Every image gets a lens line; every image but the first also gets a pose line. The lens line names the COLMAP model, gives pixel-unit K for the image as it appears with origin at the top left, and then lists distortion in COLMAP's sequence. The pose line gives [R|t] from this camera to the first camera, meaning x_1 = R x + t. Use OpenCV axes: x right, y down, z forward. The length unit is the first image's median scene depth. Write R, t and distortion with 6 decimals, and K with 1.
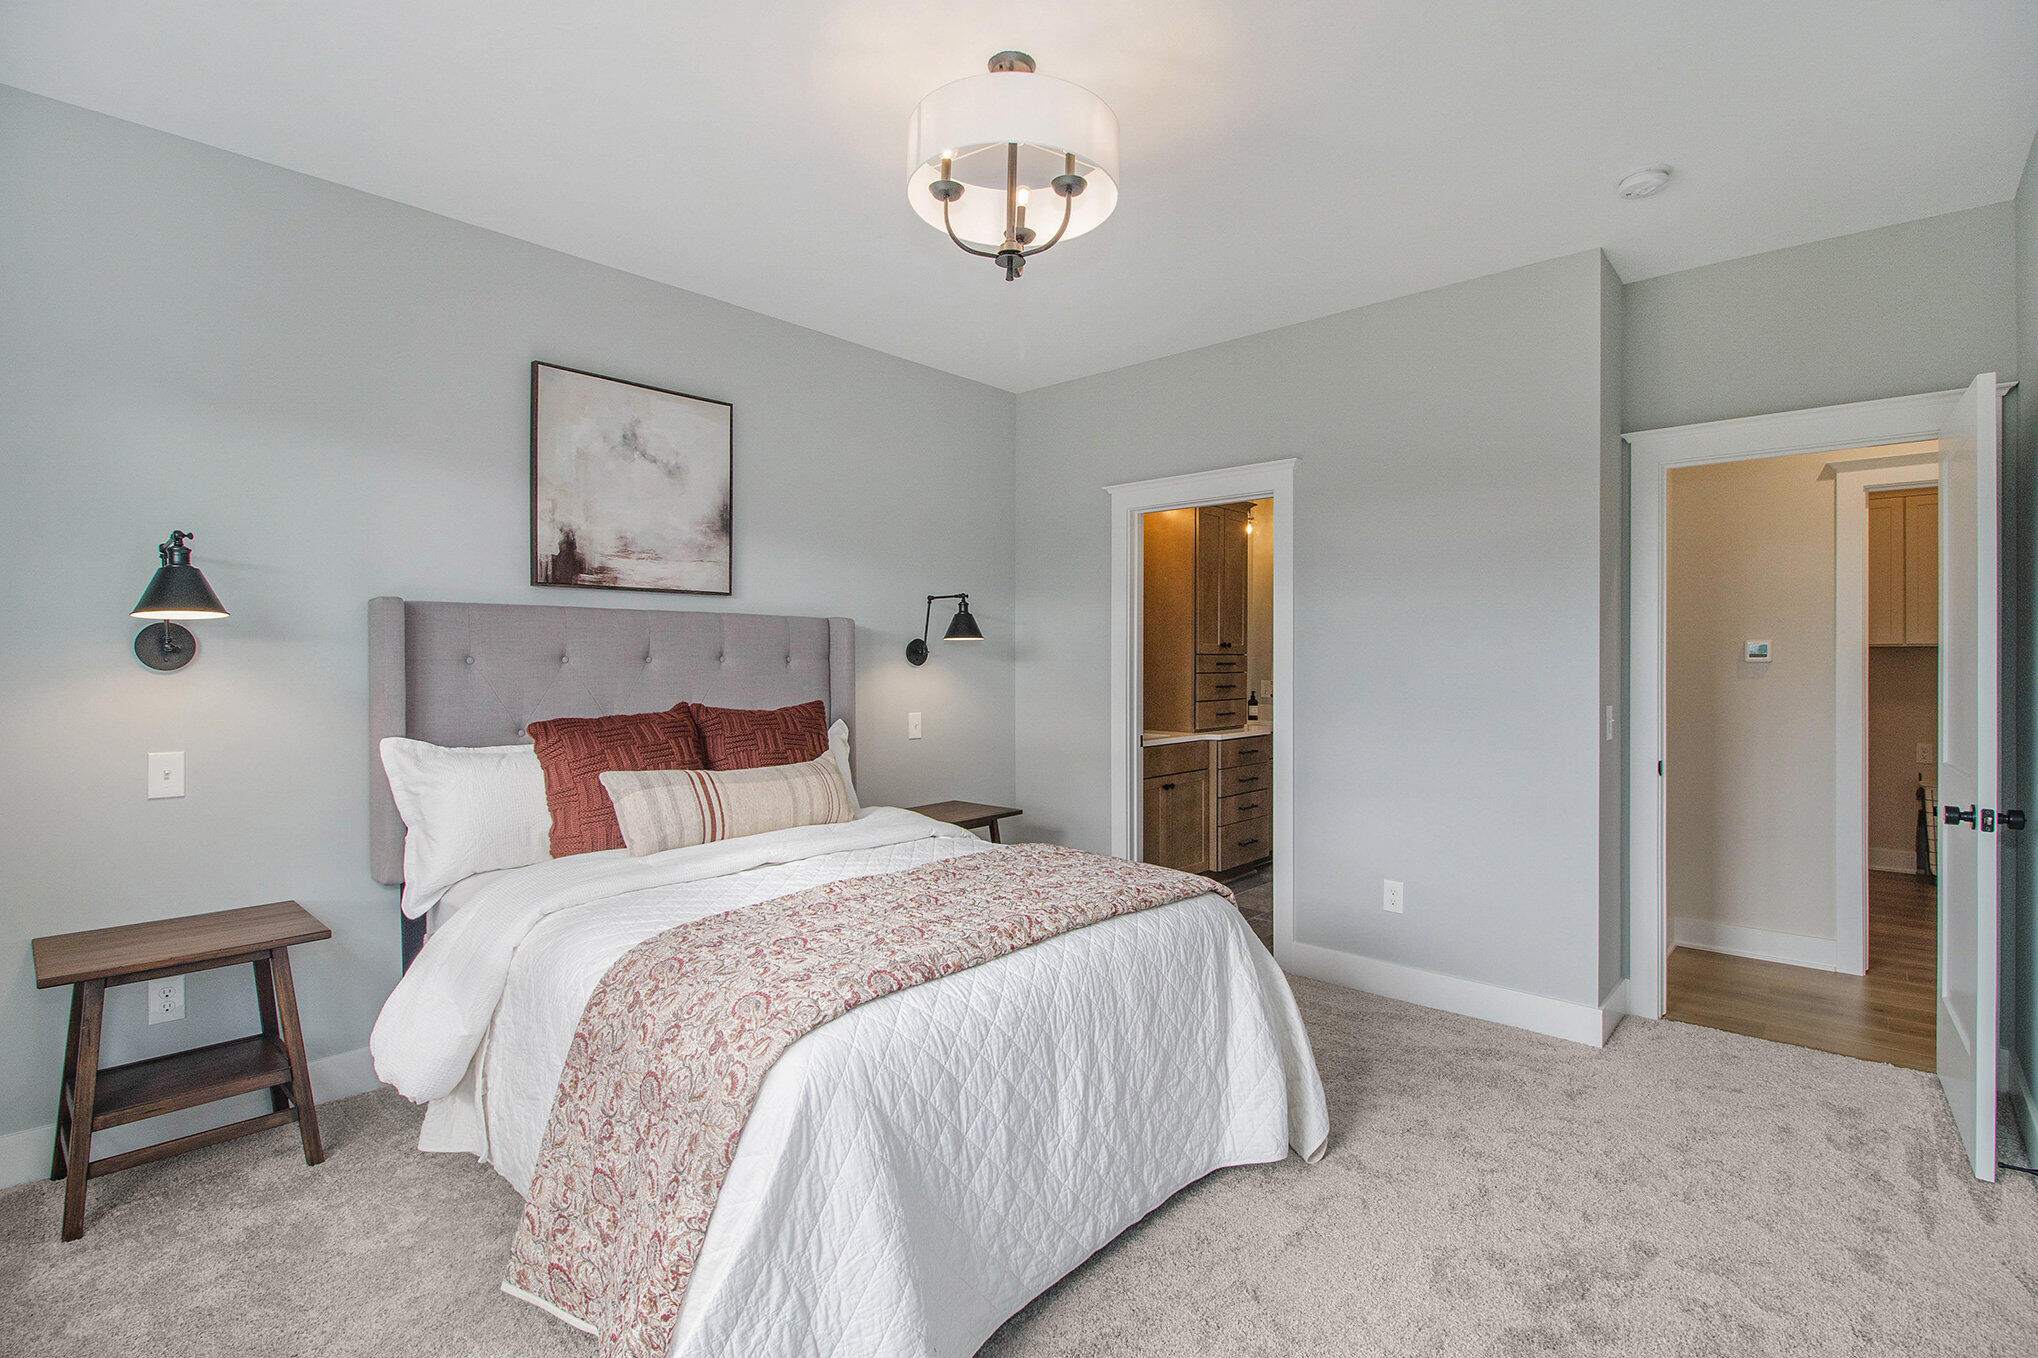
lens RADIAL K [[943.4, 0, 1016.9], [0, 943.4, 681.2], [0, 0, 1]] dist [-0.020034, -0.003905]
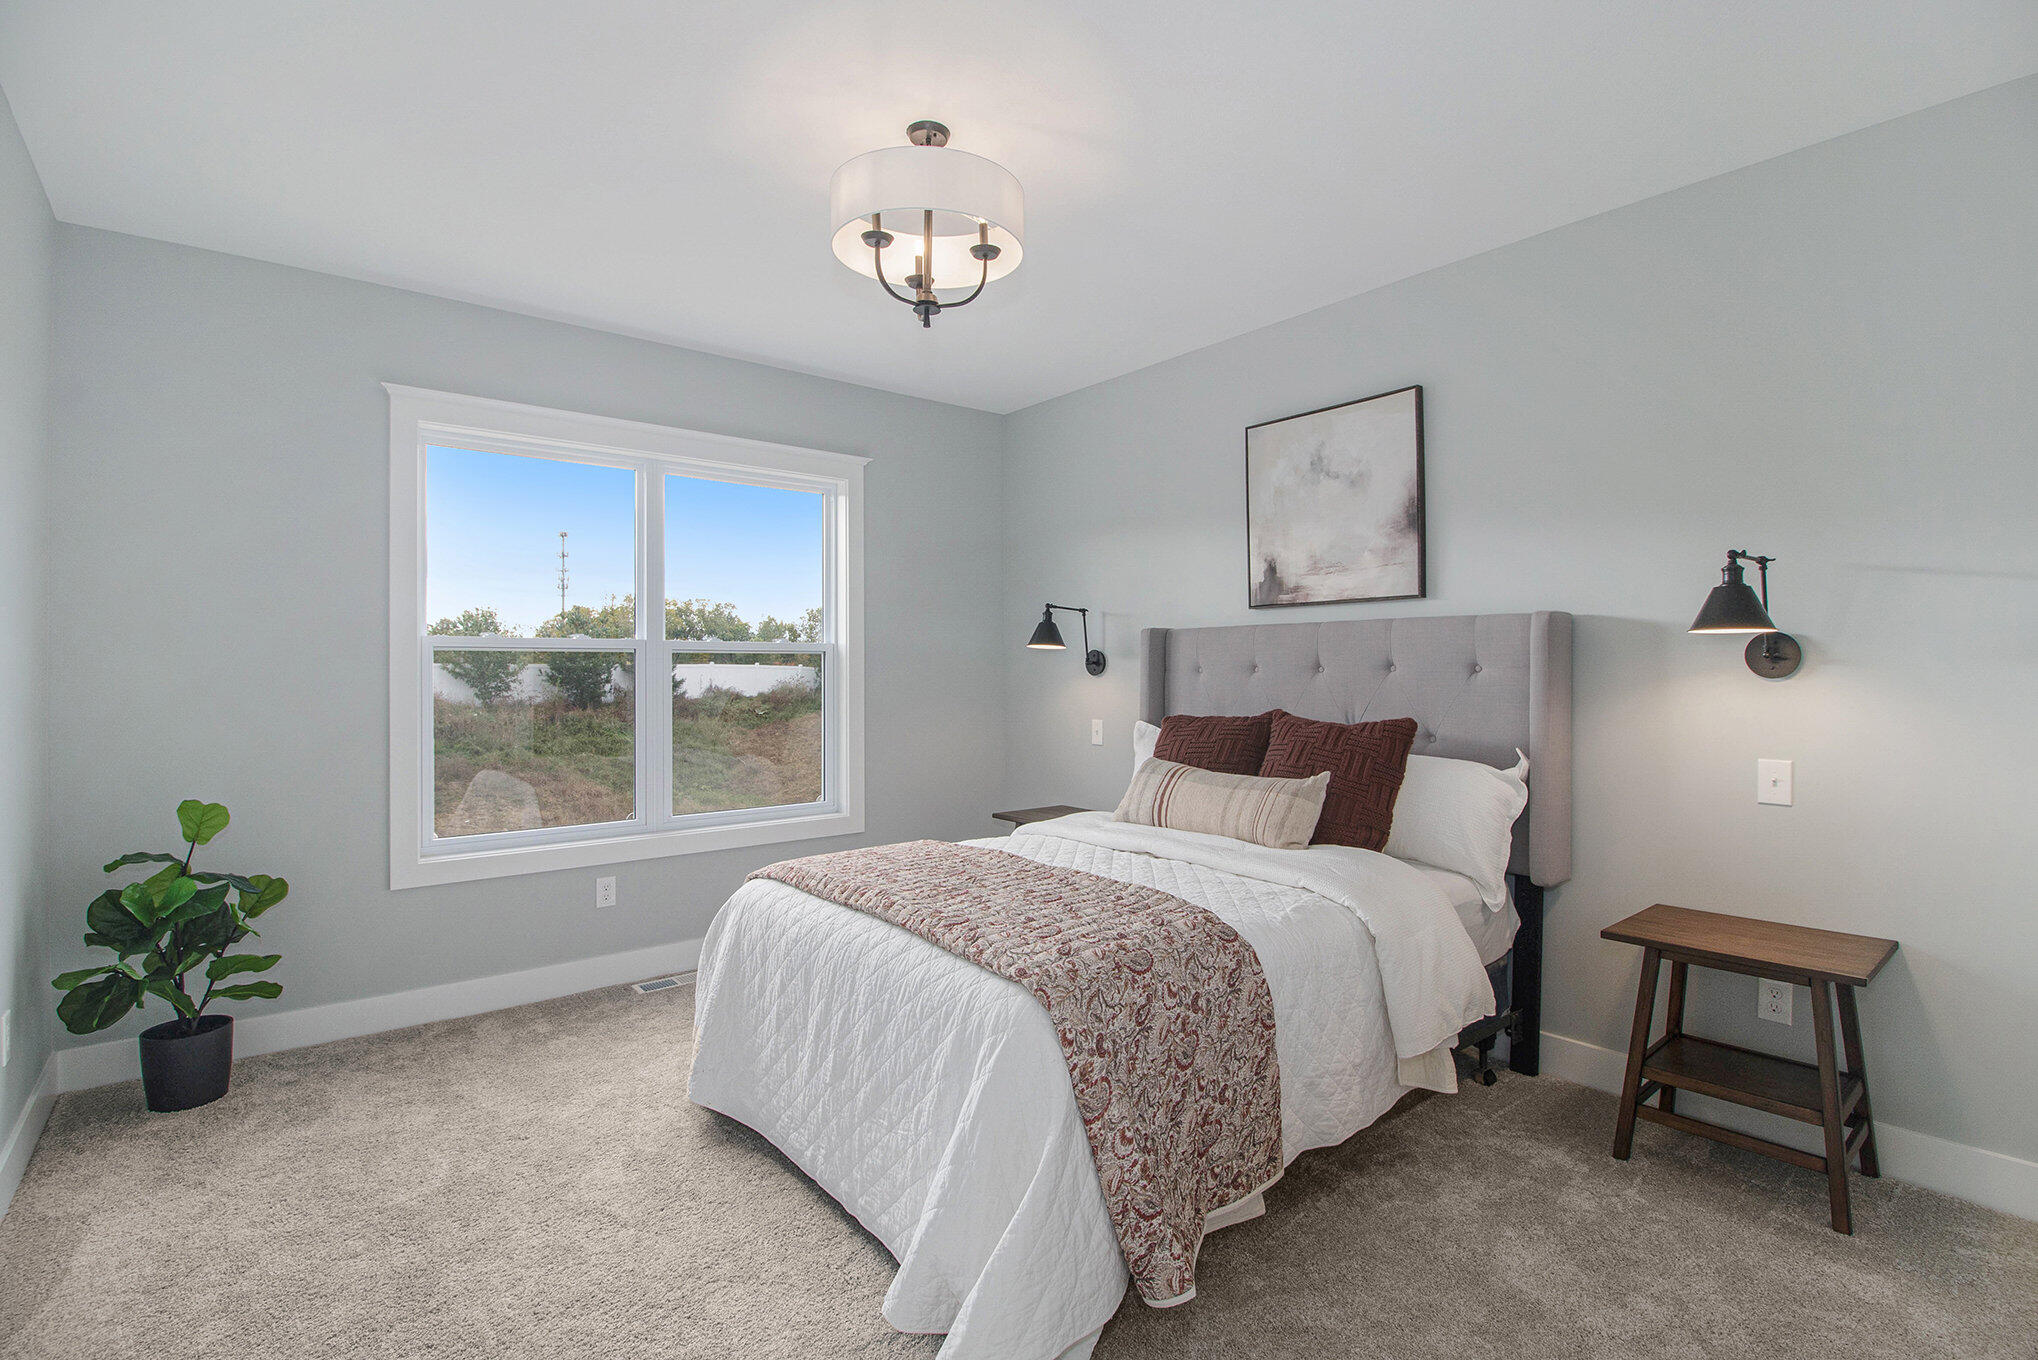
lens RADIAL K [[943.4, 0, 1010.7], [0, 943.4, 670.0], [0, 0, 1]] dist [-0.020034, -0.003905]
pose [[-0.155083, -0.006067, -0.987883, 0.713521], [-0.022424, 0.999745, -0.002620, -0.012121], [0.987647, 0.021746, -0.155179, 0.842944]]
